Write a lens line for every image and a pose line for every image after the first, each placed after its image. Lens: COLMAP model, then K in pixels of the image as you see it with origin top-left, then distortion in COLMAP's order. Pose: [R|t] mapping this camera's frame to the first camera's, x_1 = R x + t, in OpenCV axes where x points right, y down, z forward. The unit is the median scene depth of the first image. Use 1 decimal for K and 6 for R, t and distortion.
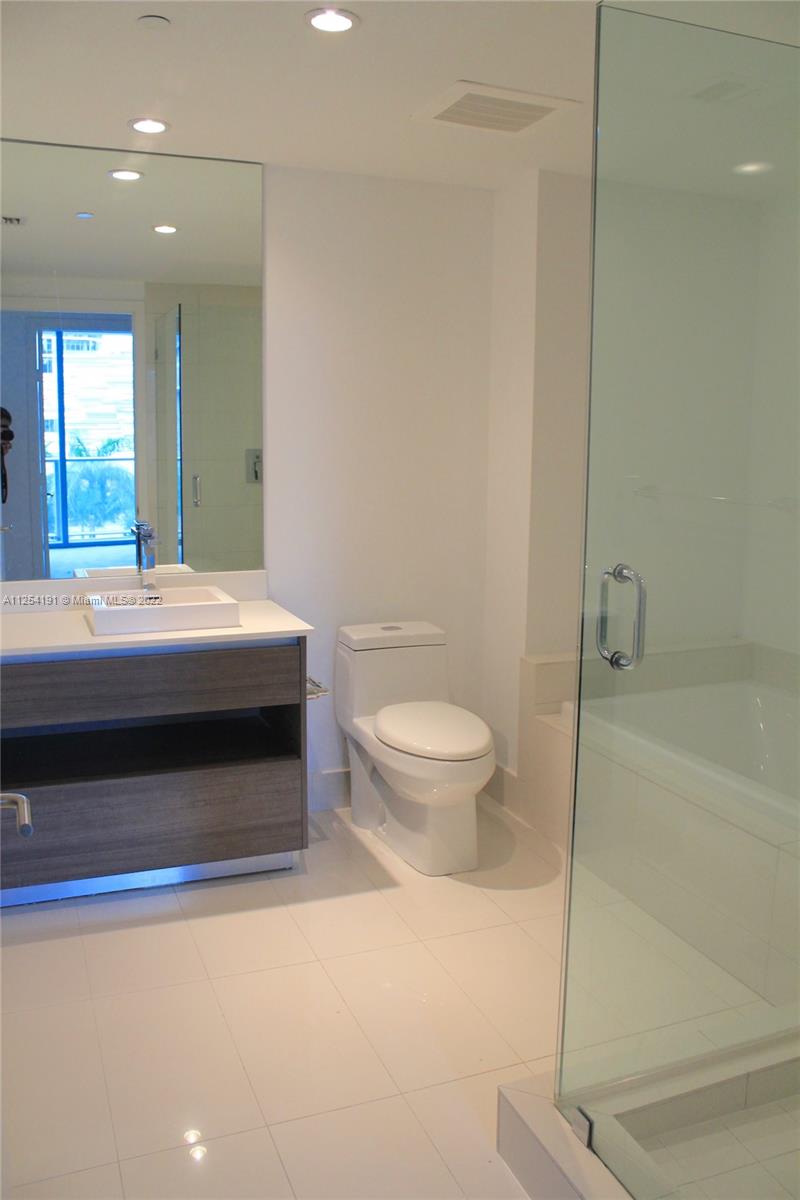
lens RADIAL K [[1024.2, 0, 400.0], [0, 1024.2, 600.0], [0, 0, 1]] dist [-0.097589, 0.009377]
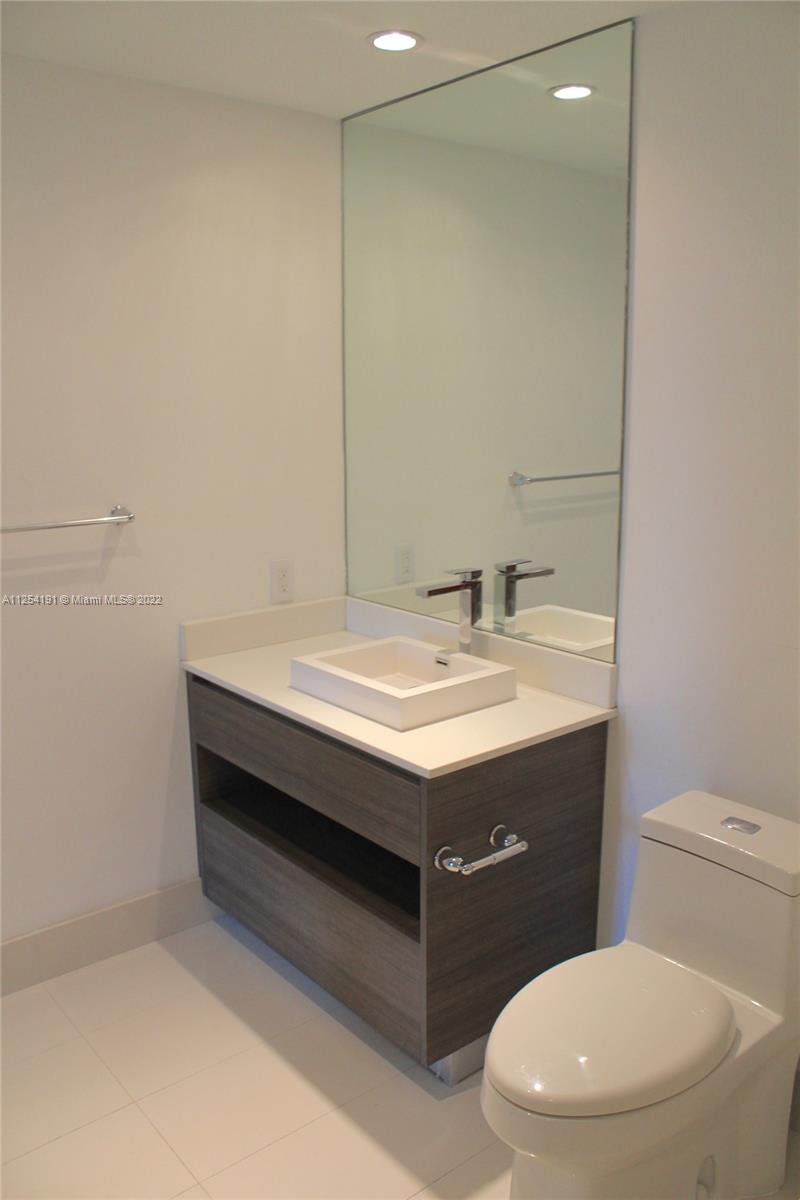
lens RADIAL K [[1024.2, 0, 400.0], [0, 1024.2, 600.0], [0, 0, 1]] dist [-0.097589, 0.009377]
pose [[0.307636, 0.196427, -0.931008, 0.503351], [-0.149916, 0.976245, 0.156433, -0.180047], [0.939620, 0.091448, 0.329776, 0.767756]]
